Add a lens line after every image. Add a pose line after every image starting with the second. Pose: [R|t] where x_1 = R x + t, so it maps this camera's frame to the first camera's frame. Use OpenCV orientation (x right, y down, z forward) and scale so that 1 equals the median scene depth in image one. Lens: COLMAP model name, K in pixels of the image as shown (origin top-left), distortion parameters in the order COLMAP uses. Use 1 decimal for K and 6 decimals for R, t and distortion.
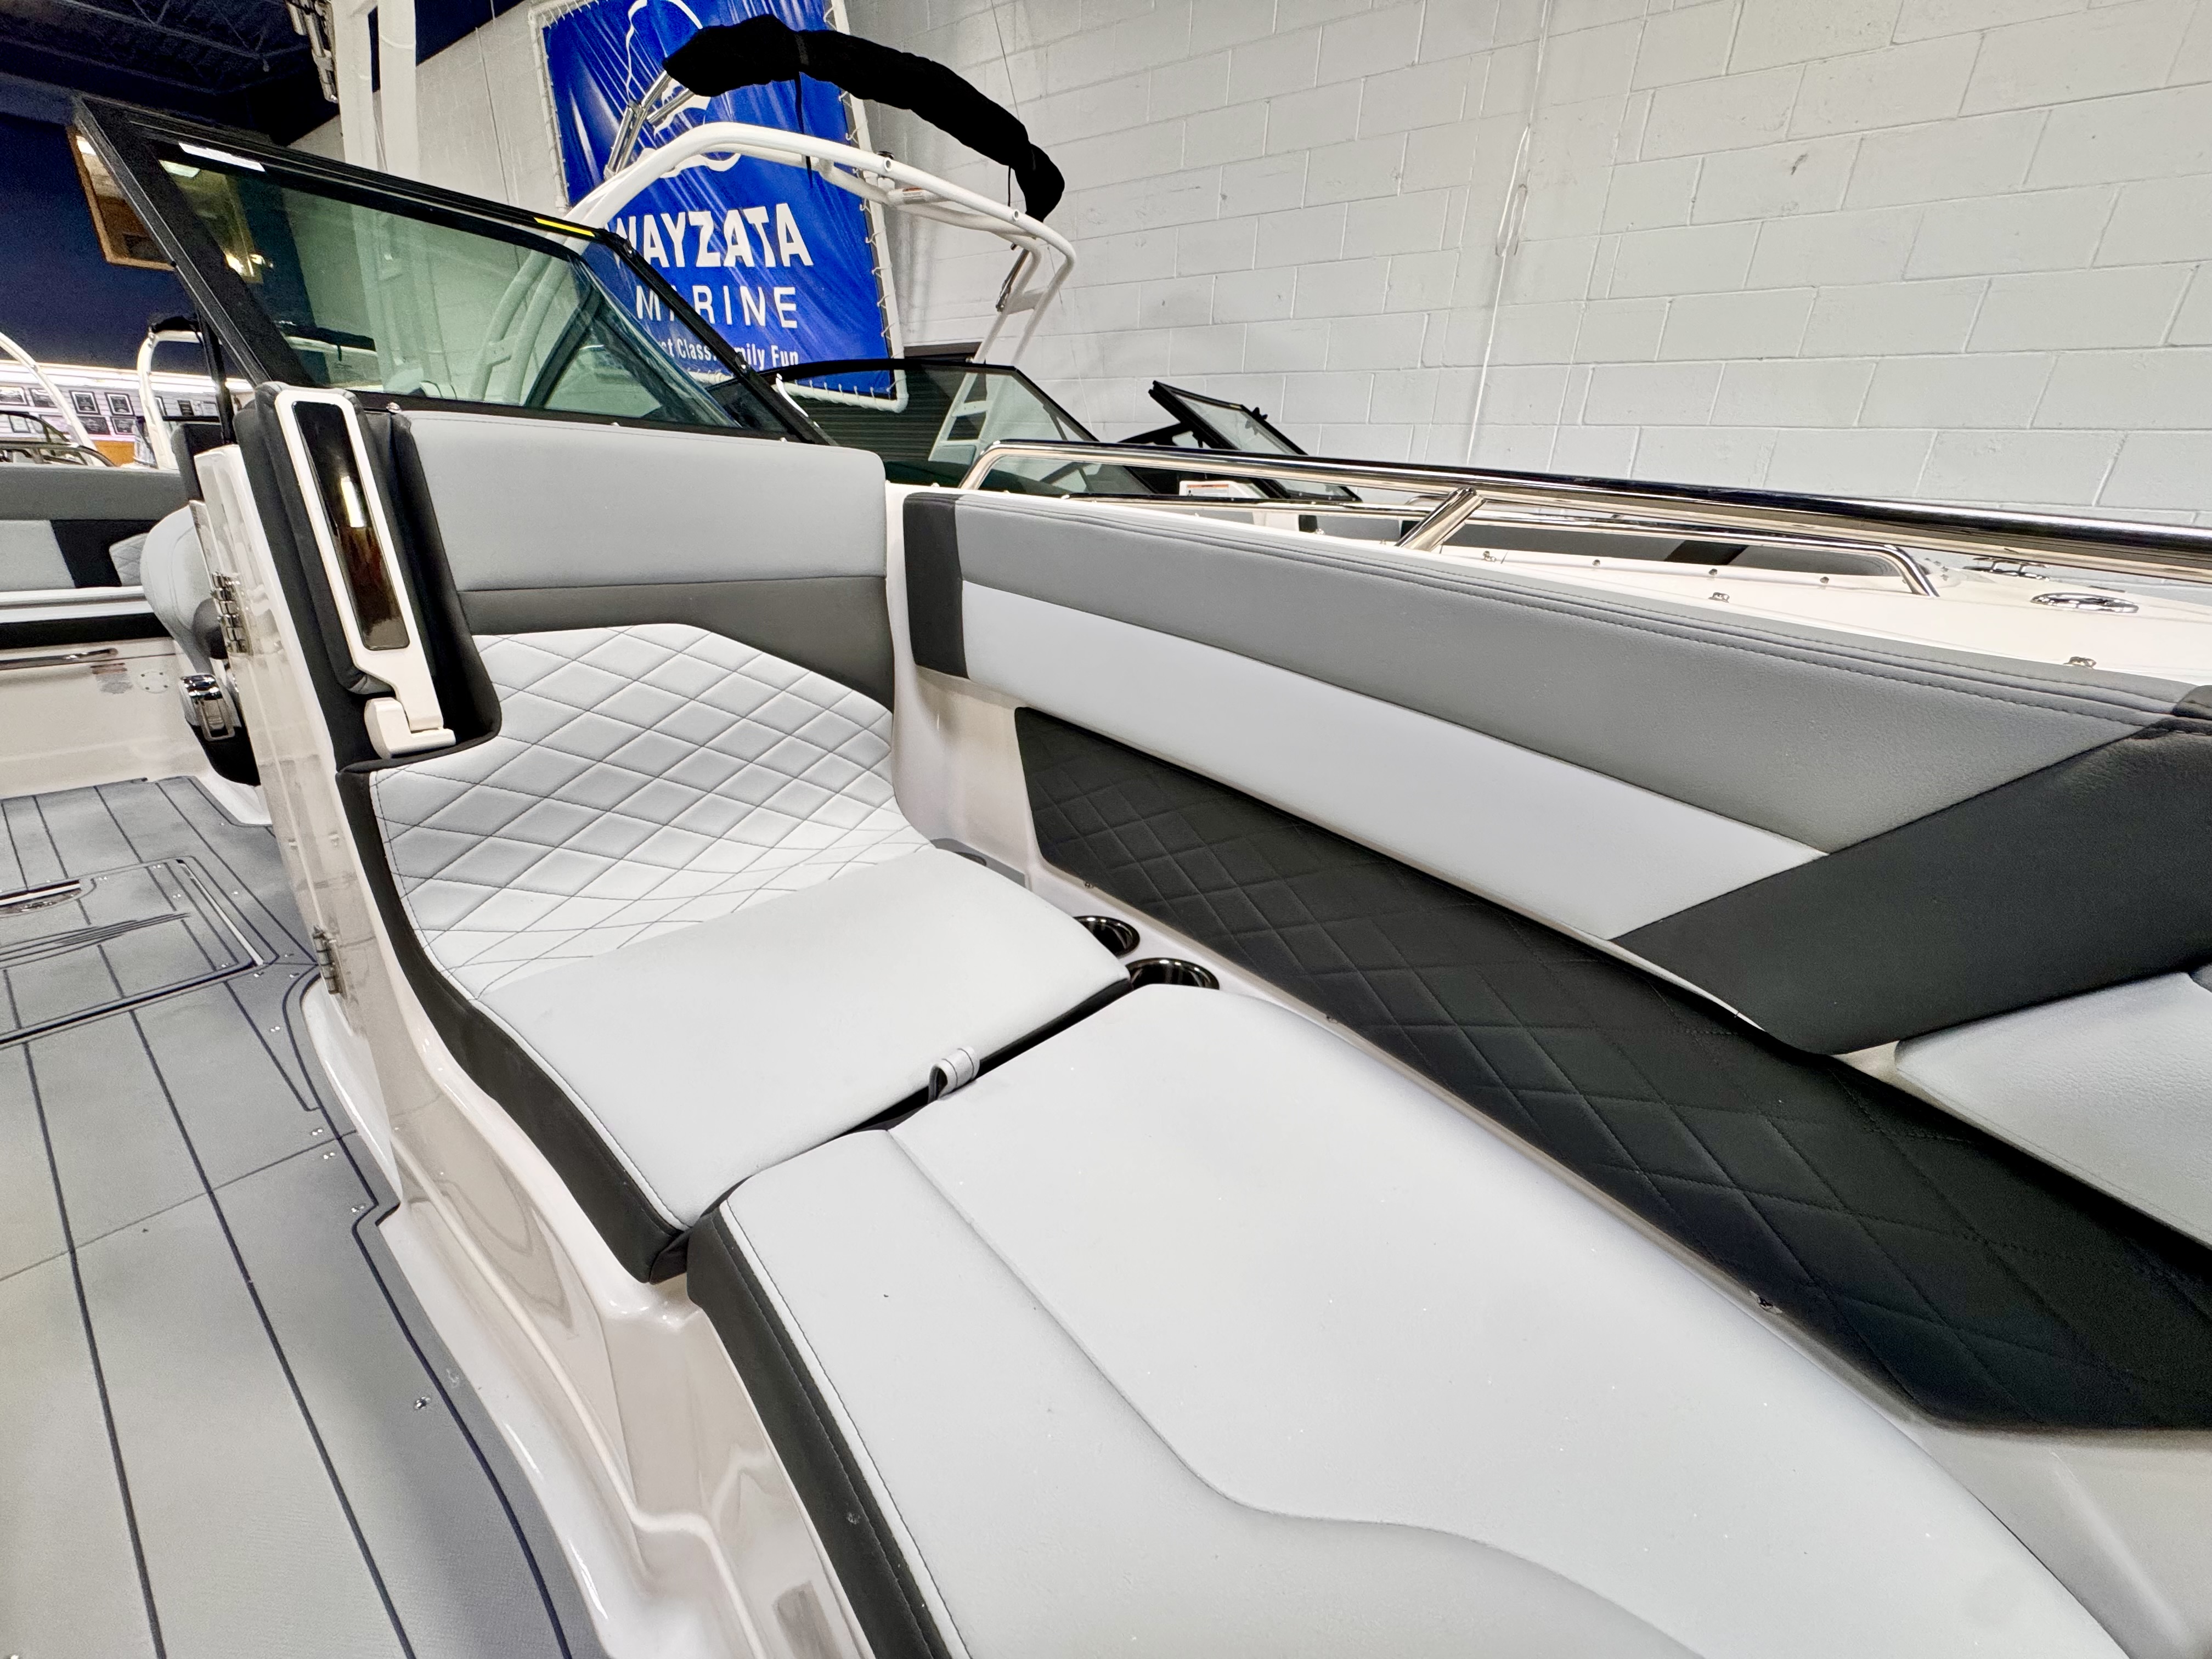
lens RADIAL K [[881.1, 0, 1102.6], [0, 881.1, 830.5], [0, 0, 1]] dist [-0.003300, 0.000394]
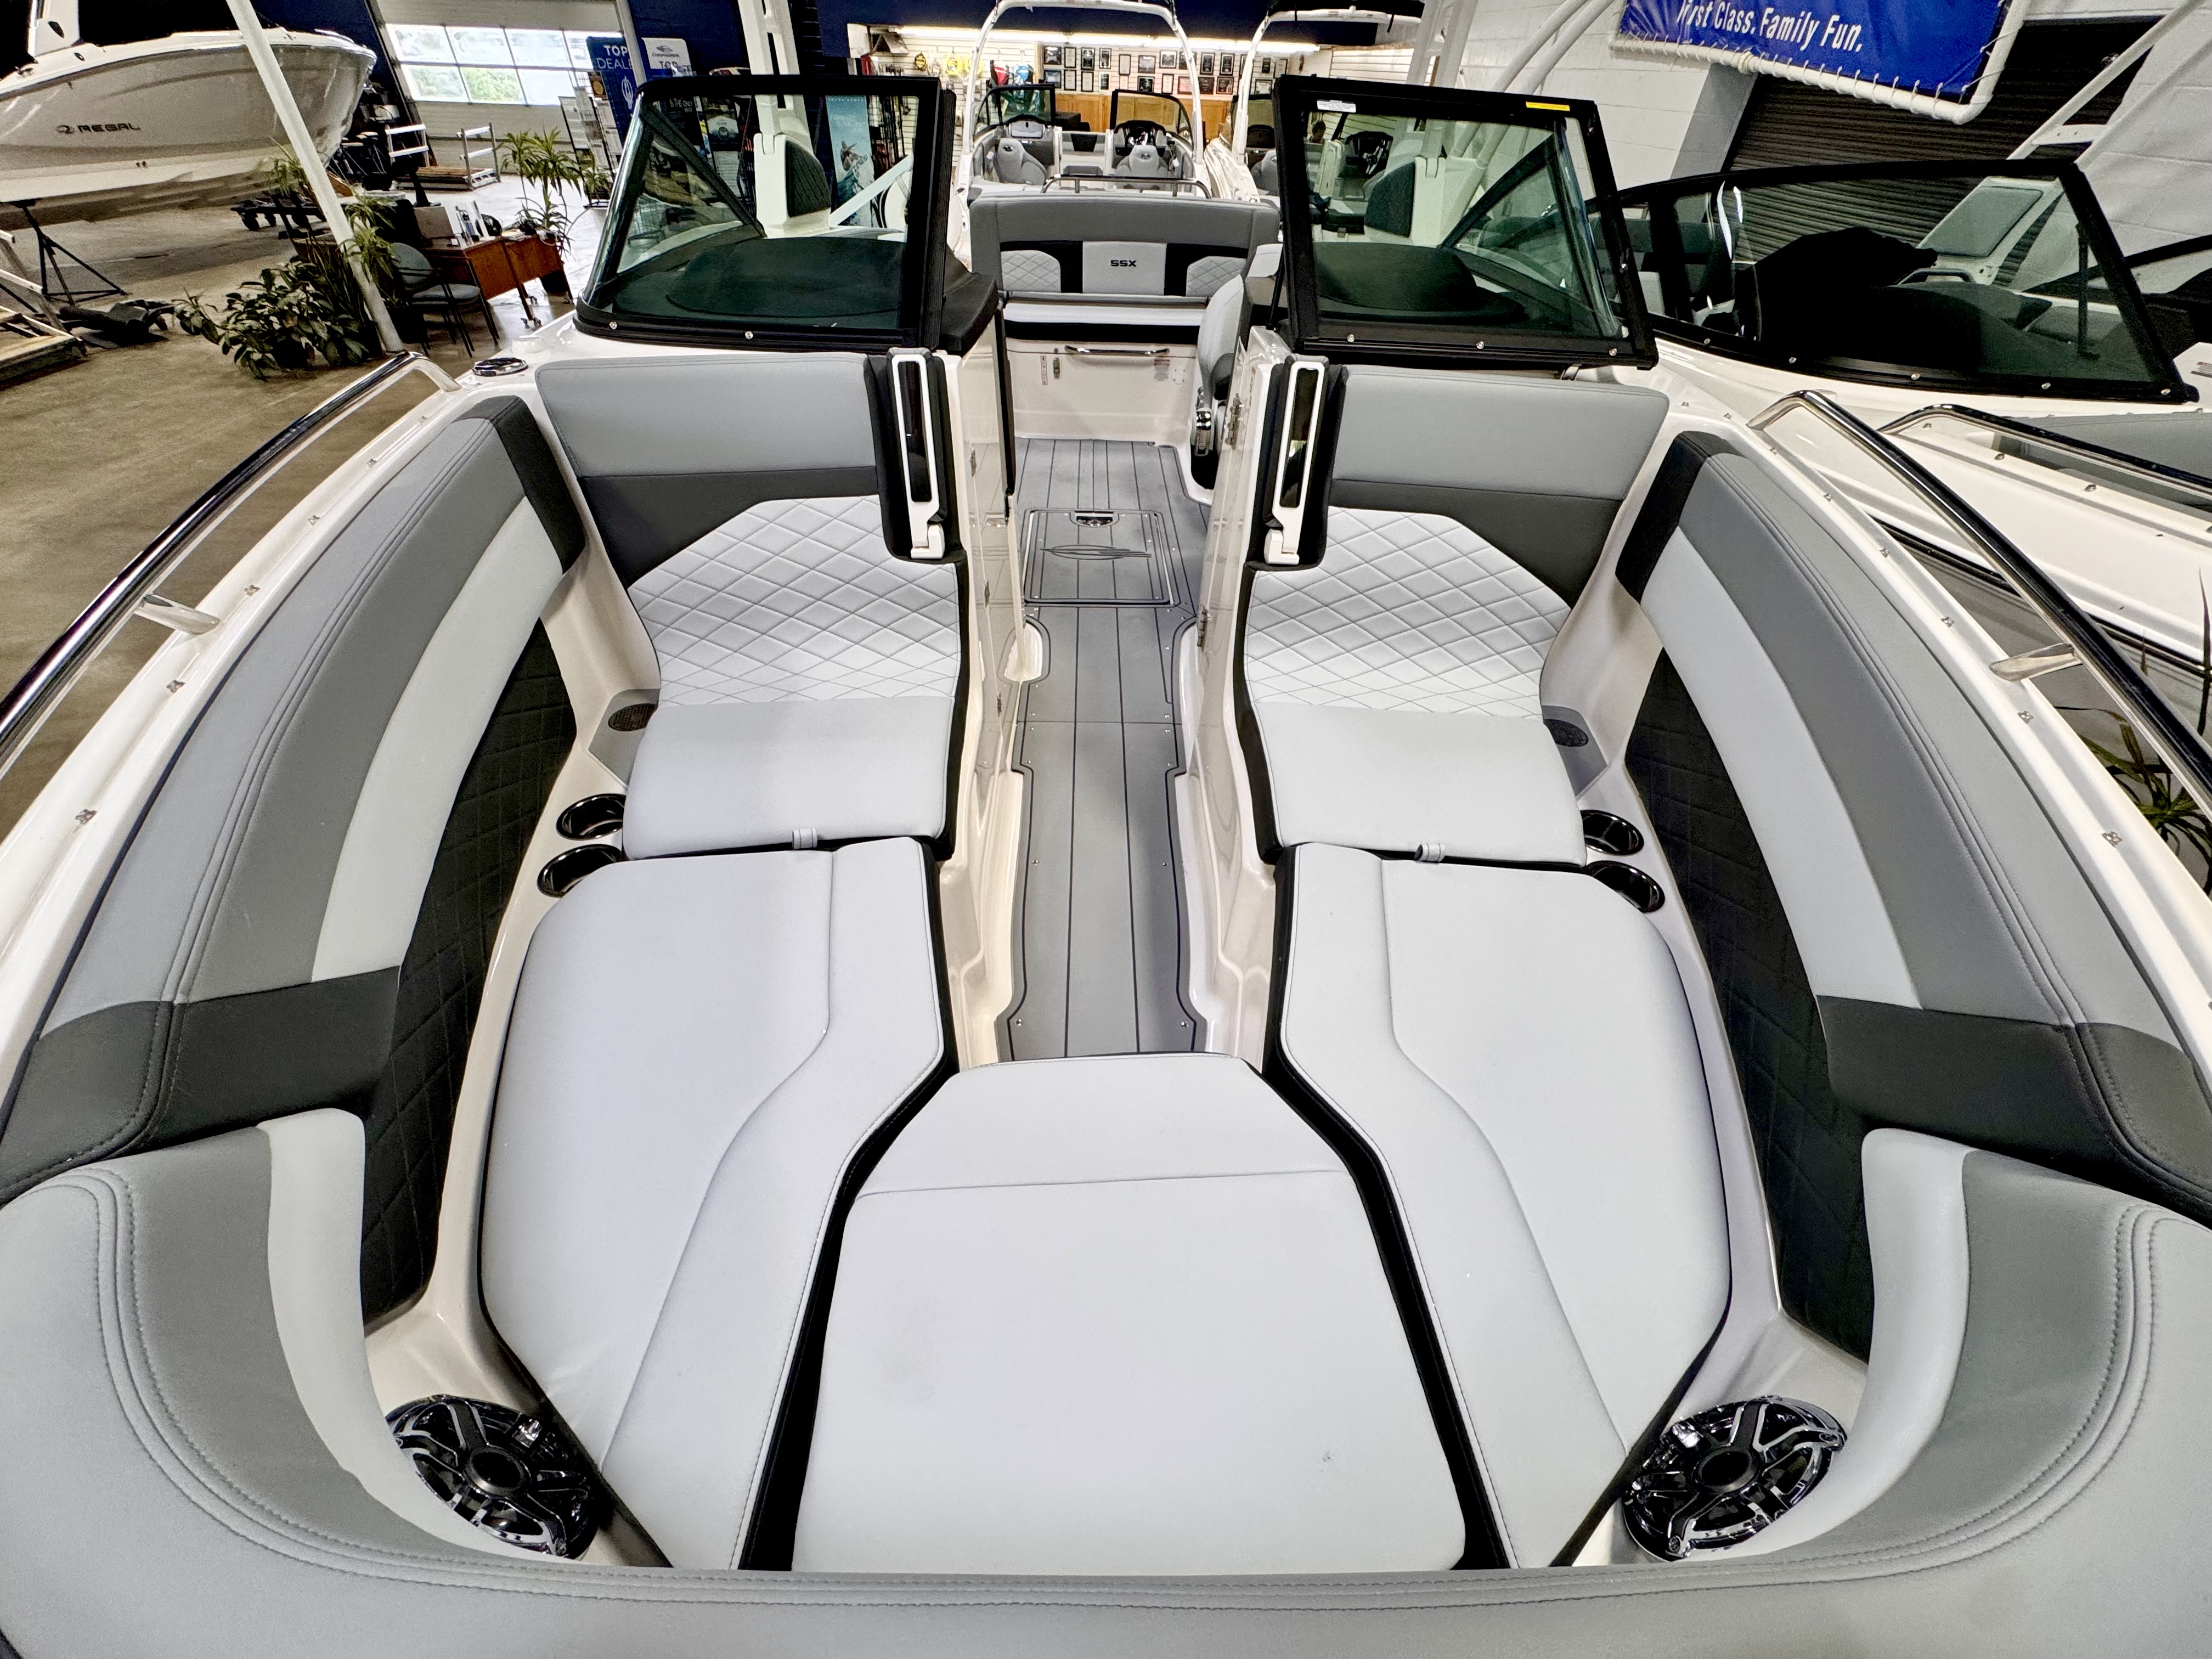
lens RADIAL K [[881.1, 0, 1103.8], [0, 881.1, 828.2], [0, 0, 1]] dist [-0.003300, 0.000394]
pose [[0.626579, 0.495805, -0.601312, 0.183208], [-0.296736, 0.865204, 0.404190, -0.117304], [0.720657, -0.074825, 0.689242, -0.283075]]
